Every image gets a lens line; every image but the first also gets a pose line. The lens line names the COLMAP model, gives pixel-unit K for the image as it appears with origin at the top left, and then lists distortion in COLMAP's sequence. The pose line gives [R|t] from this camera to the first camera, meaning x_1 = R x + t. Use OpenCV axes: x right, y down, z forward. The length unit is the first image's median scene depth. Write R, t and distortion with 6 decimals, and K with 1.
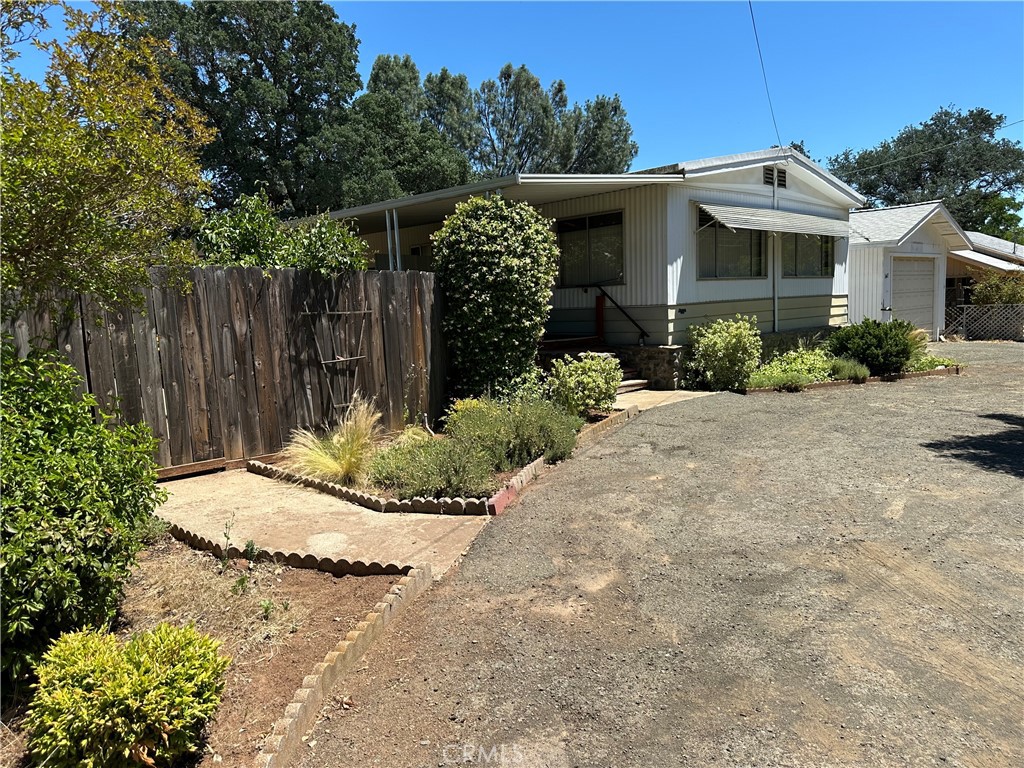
lens RADIAL K [[719.6, 0, 512.2], [0, 719.6, 395.4], [0, 0, 1]] dist [0.073367, -0.139237]
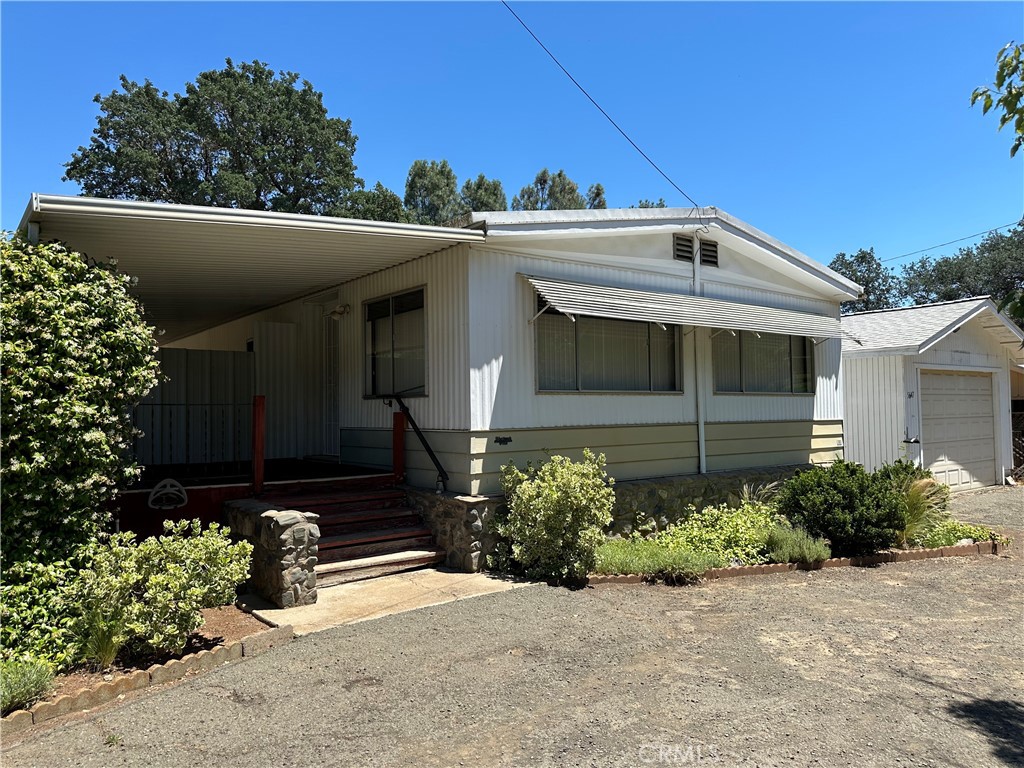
lens RADIAL K [[731.1, 0, 512.0], [0, 731.1, 384.0], [0, 0, 1]] dist [0.091463, -0.154069]
pose [[0.993831, 0.023867, -0.108308, 0.268512], [-0.041193, 0.986149, -0.160668, -0.054441], [0.102973, 0.164138, 0.981048, 0.313866]]
